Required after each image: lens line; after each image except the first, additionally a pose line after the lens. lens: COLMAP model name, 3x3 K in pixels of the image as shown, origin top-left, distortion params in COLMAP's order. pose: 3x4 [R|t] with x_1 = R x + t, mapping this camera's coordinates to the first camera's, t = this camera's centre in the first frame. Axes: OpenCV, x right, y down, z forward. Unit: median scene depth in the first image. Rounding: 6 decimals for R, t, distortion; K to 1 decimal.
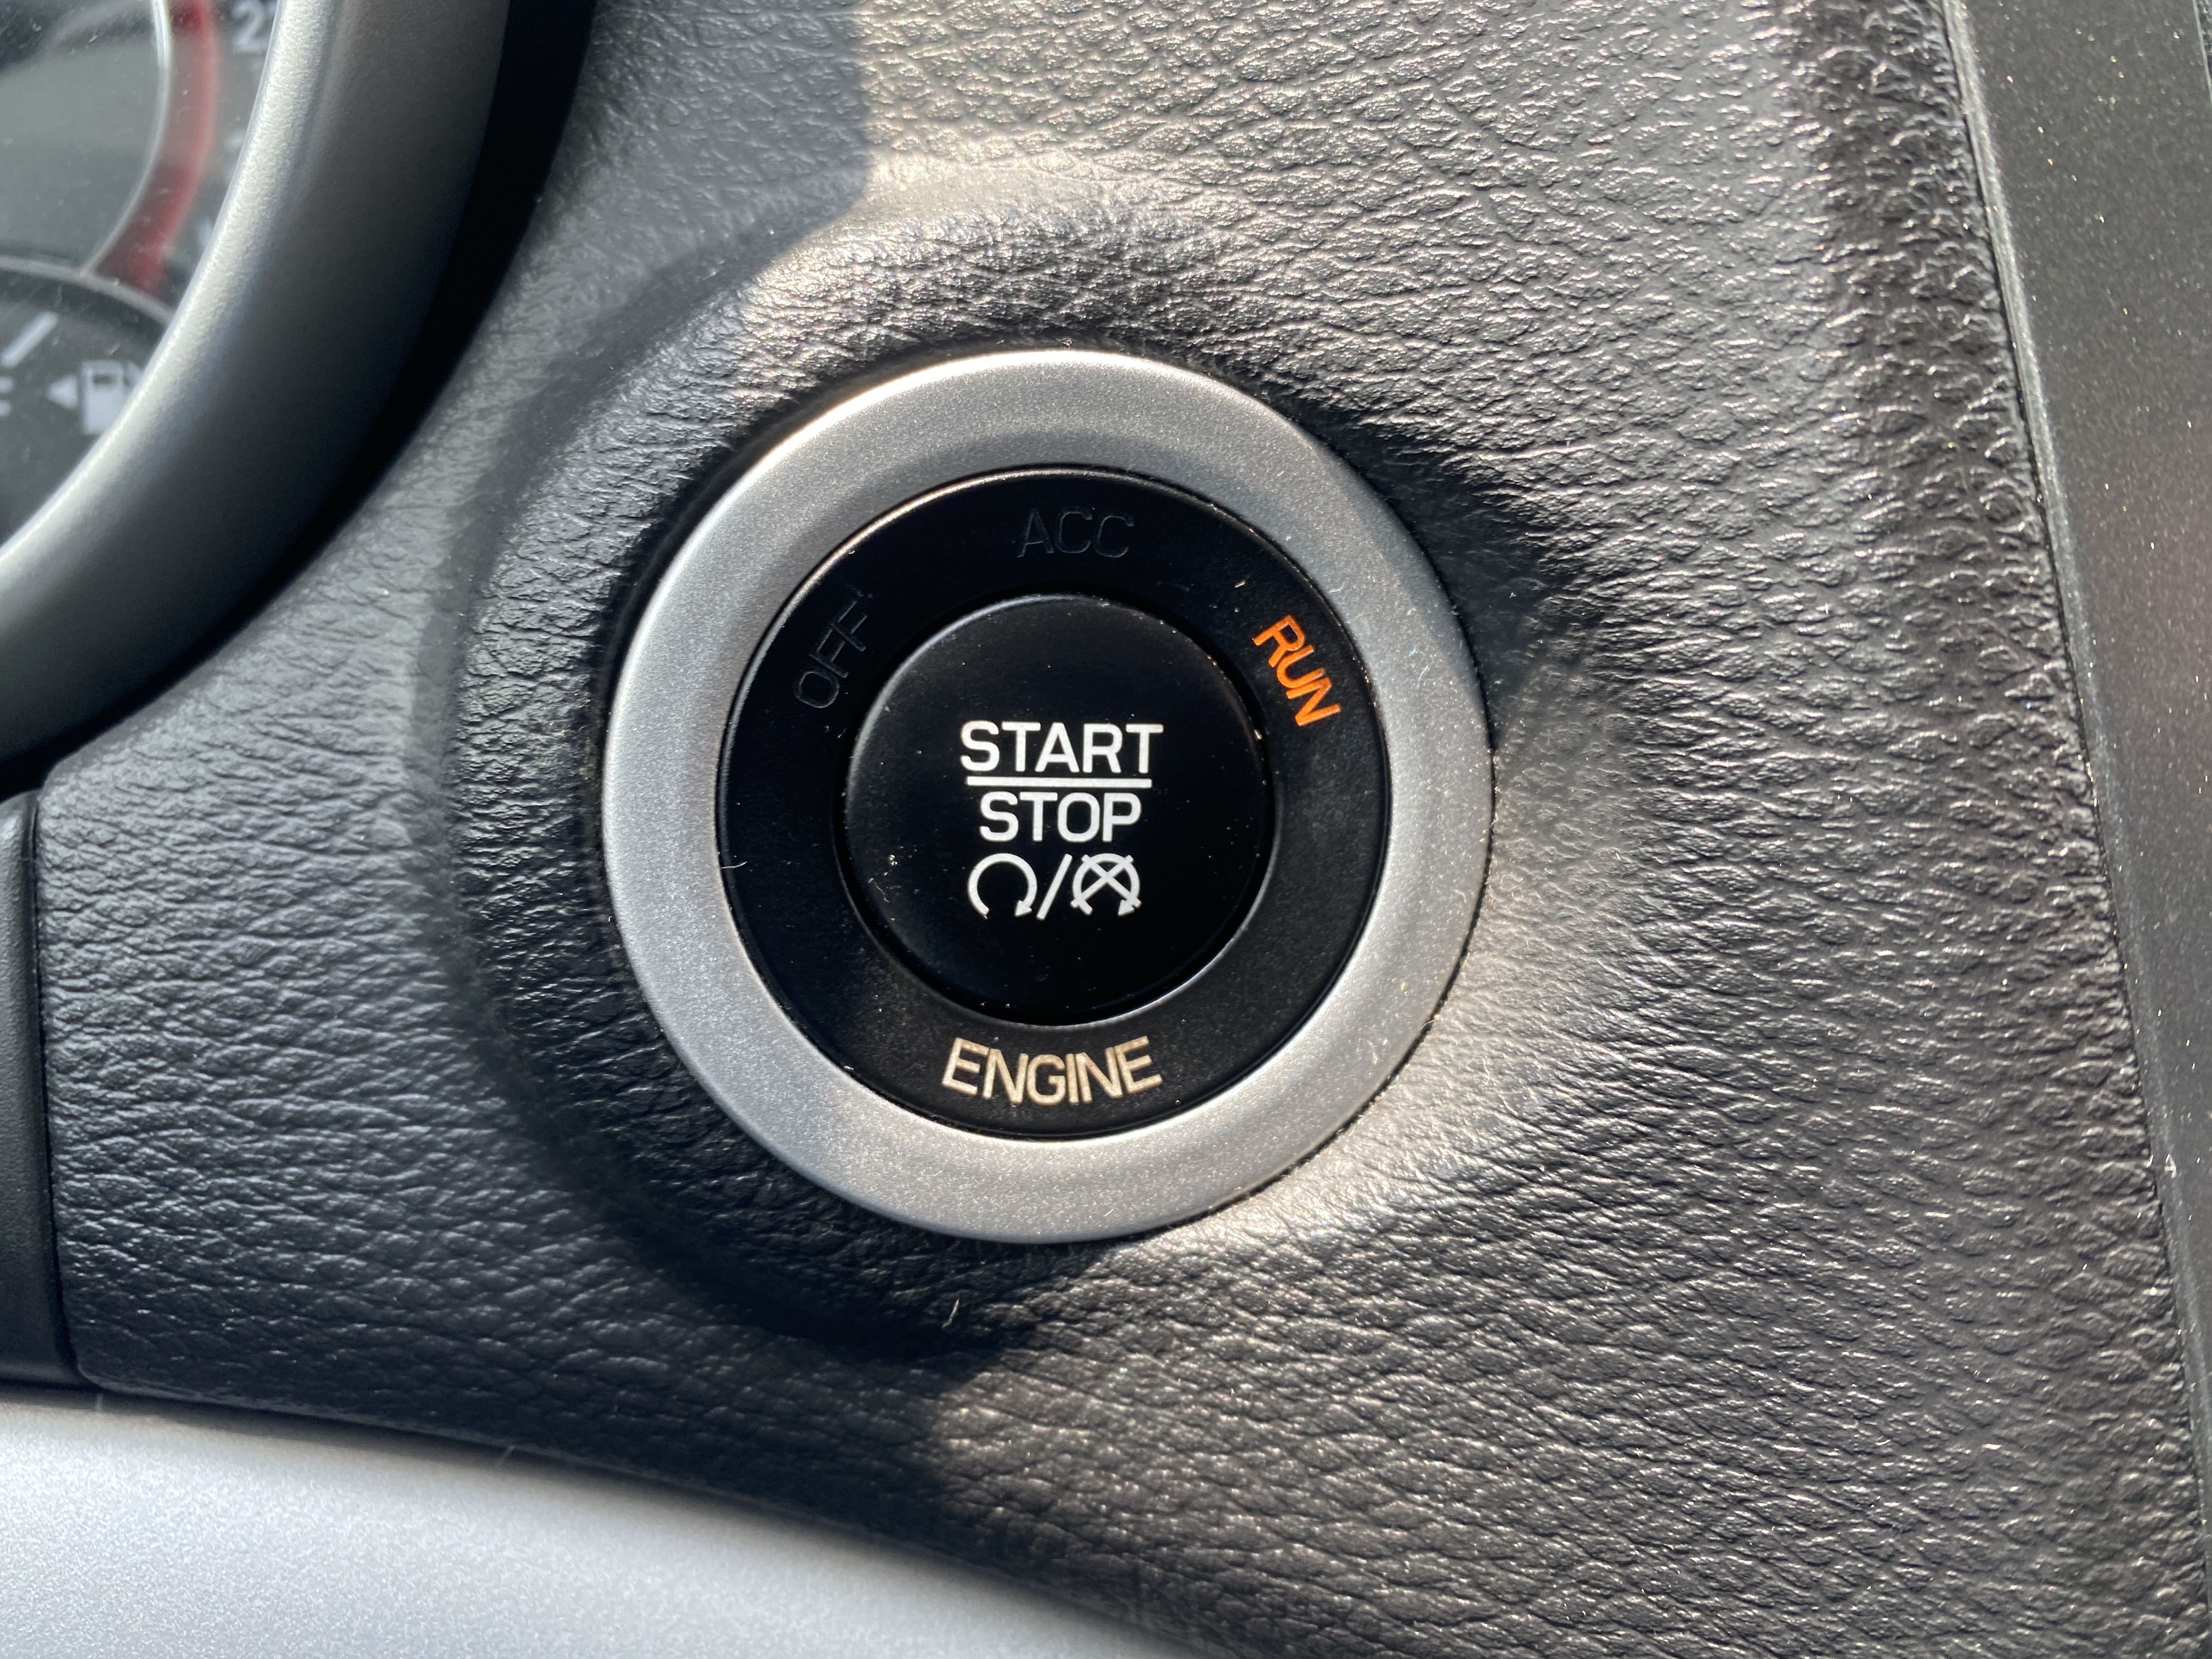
lens RADIAL K [[1664.2, 0, 1106.0], [0, 1664.2, 829.5], [0, 0, 1]] dist [-0.018793, -0.000541]
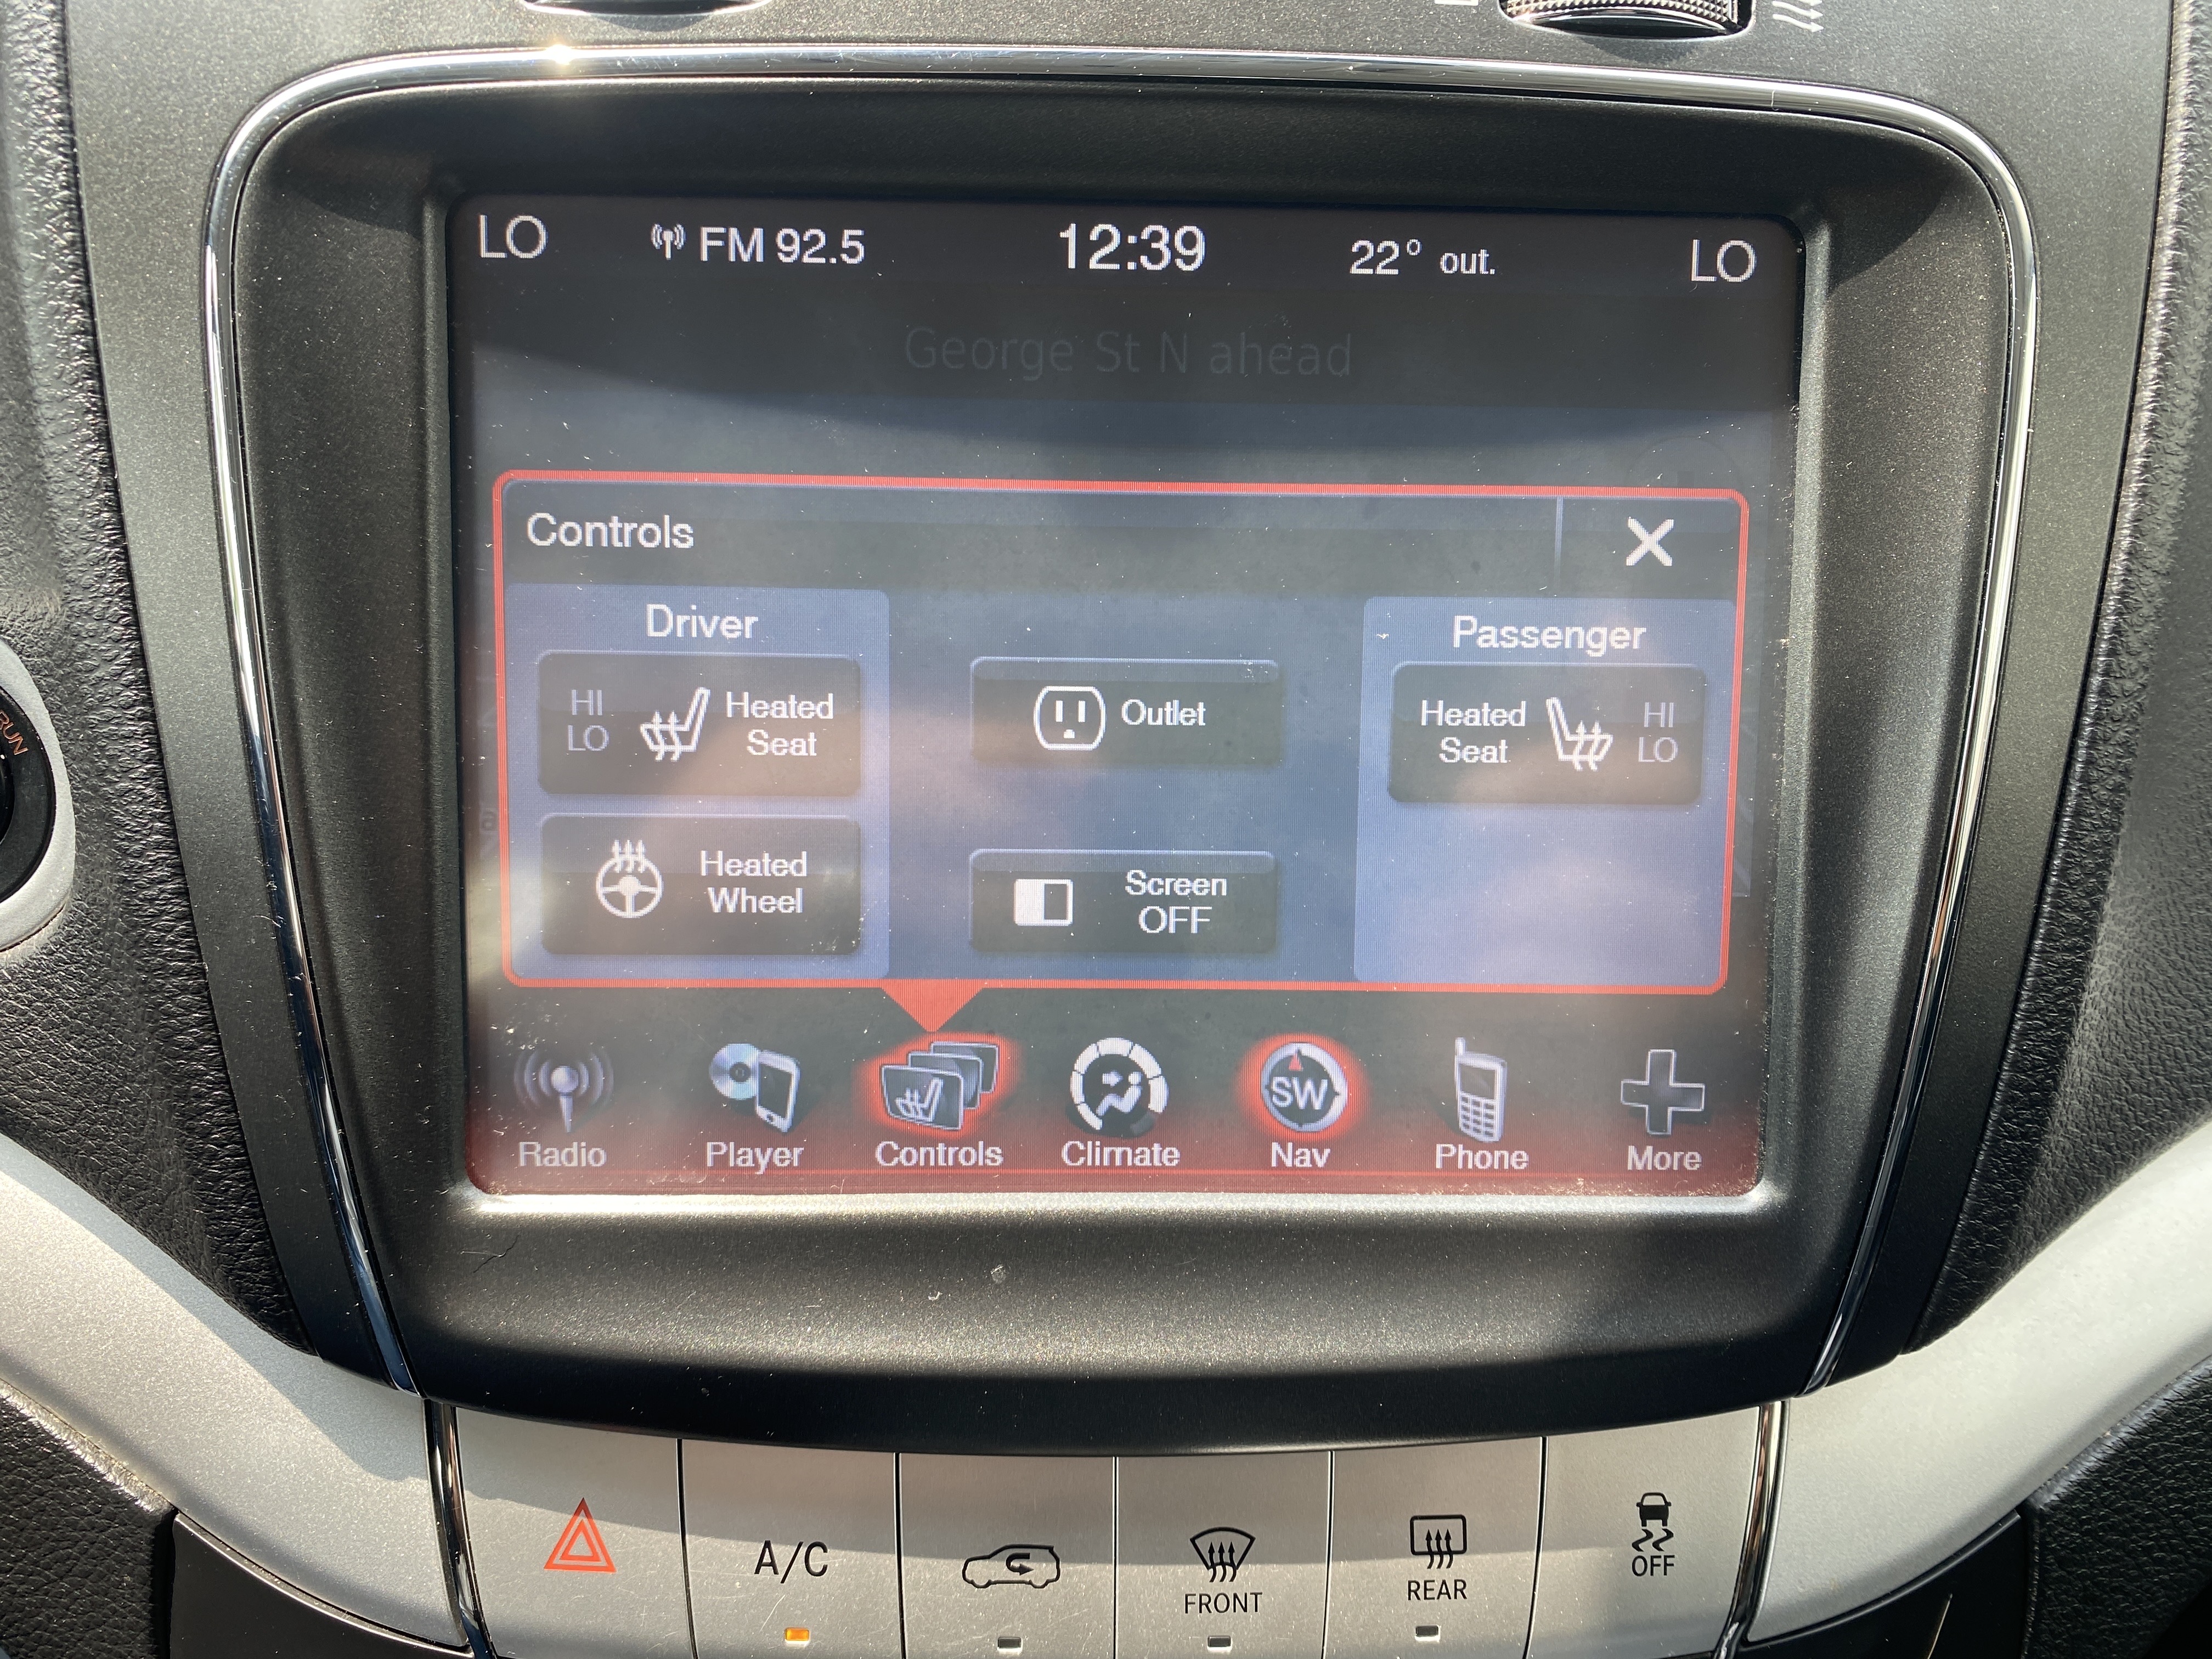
lens RADIAL K [[1652.9, 0, 1111.2], [0, 1652.9, 829.3], [0, 0, 1]] dist [-0.012184, -0.005420]
pose [[0.980407, 0.095618, -0.172220, 2.425505], [-0.081458, 0.992828, 0.087504, -0.339536], [0.179352, -0.071761, 0.981164, -1.210326]]
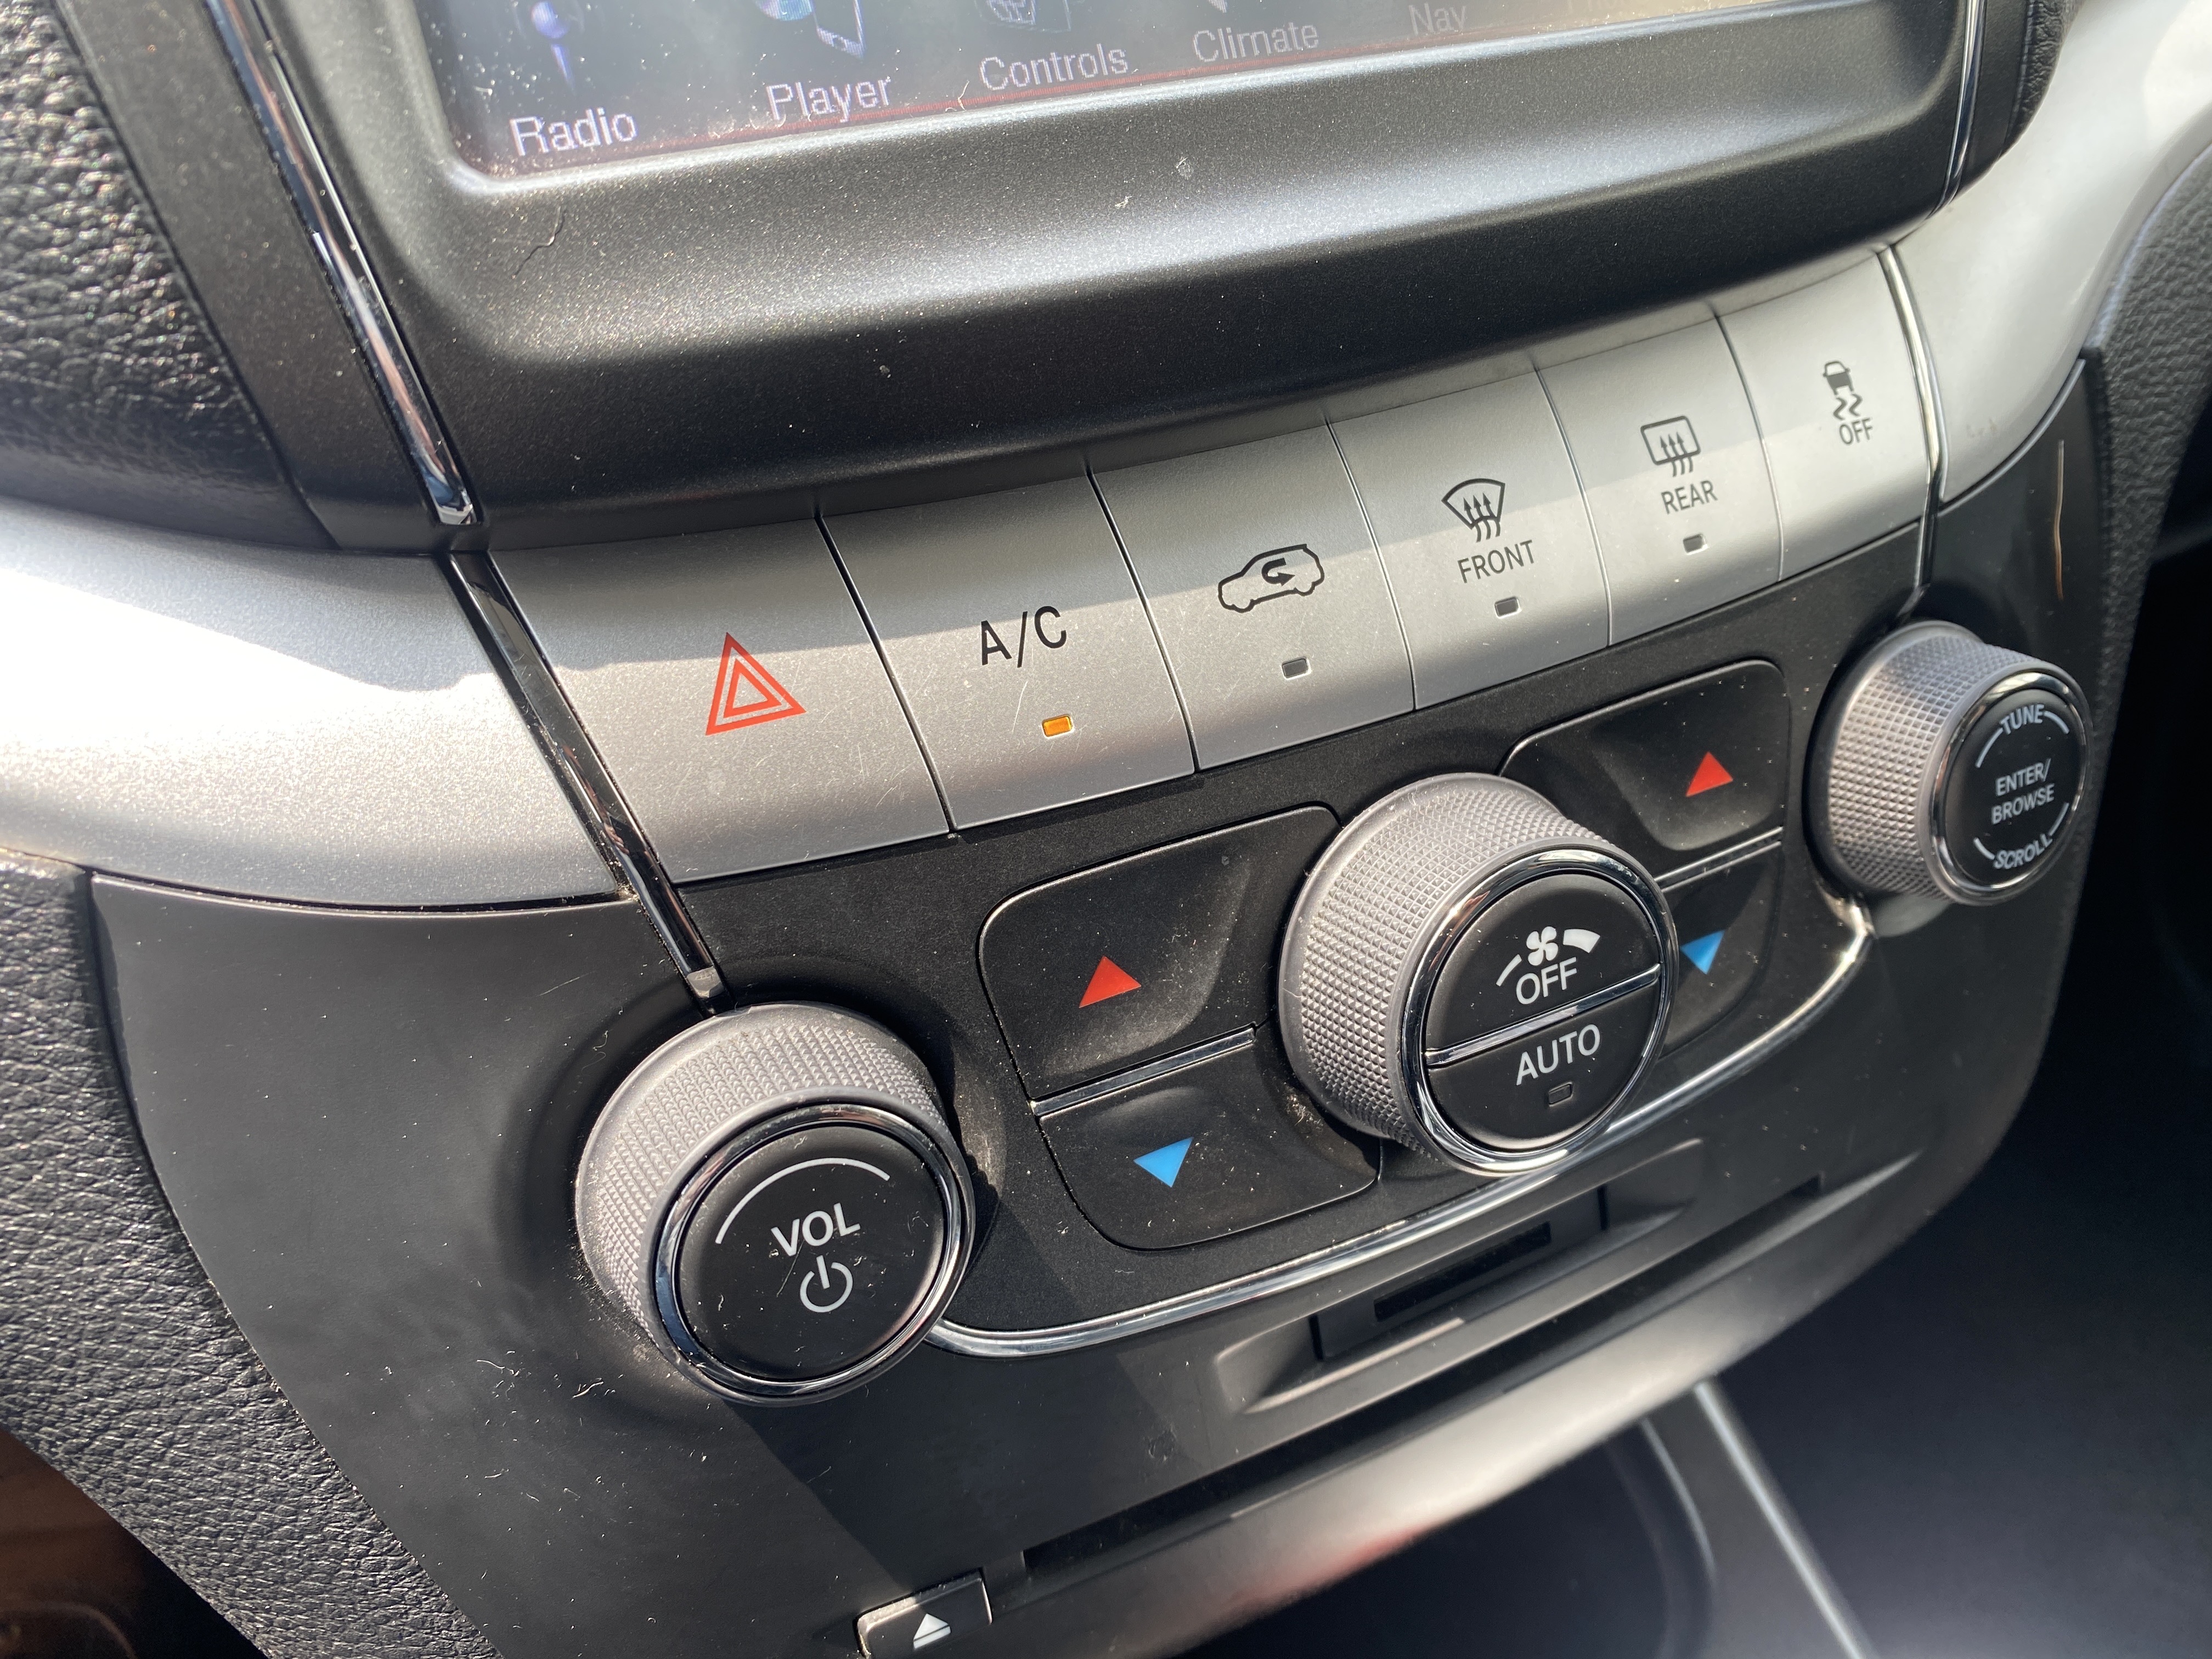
lens RADIAL K [[1659.2, 0, 1098.7], [0, 1659.2, 818.4], [0, 0, 1]] dist [-0.007829, -0.002366]
pose [[0.967299, -0.197636, 0.158971, 1.255859], [0.182156, 0.977451, 0.106813, 1.180923], [-0.176497, -0.074363, 0.981488, -0.804758]]
